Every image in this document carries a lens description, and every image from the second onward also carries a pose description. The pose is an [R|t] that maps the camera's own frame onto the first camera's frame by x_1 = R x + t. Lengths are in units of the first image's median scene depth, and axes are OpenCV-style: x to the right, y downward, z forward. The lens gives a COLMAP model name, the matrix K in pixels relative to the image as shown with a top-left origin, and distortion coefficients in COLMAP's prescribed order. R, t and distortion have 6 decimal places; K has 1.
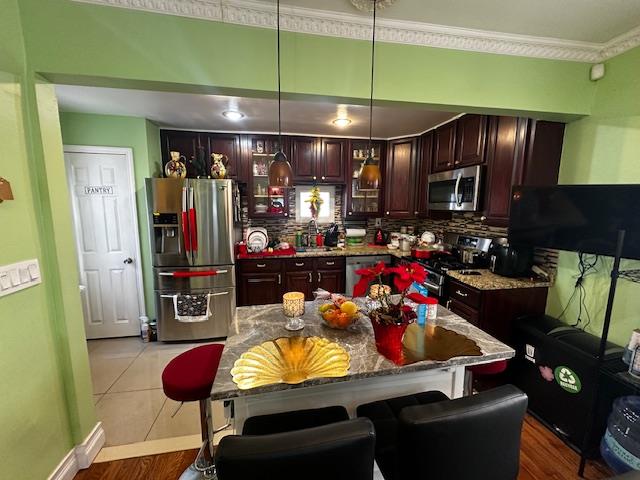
lens RADIAL K [[258.2, 0, 320.0], [0, 258.2, 240.0], [0, 0, 1]] dist [0.009016, -0.000140]
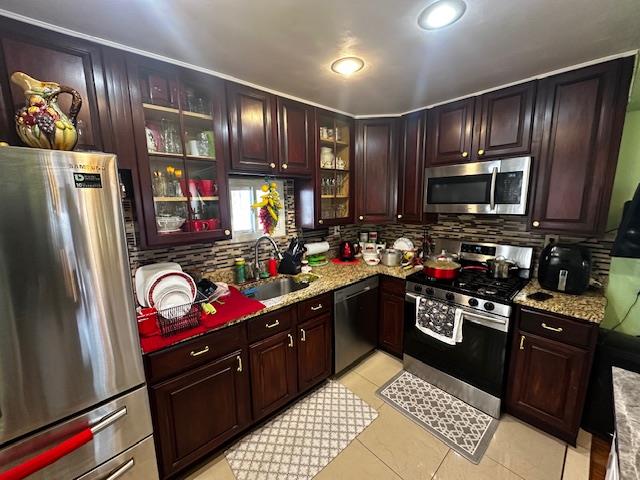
lens RADIAL K [[258.2, 0, 320.0], [0, 258.2, 240.0], [0, 0, 1]] dist [0.009016, -0.000140]
pose [[0.848332, -0.100442, 0.519850, -0.243262], [0.093493, 0.994830, 0.039646, -0.086252], [-0.521145, 0.014969, 0.853337, 0.447641]]
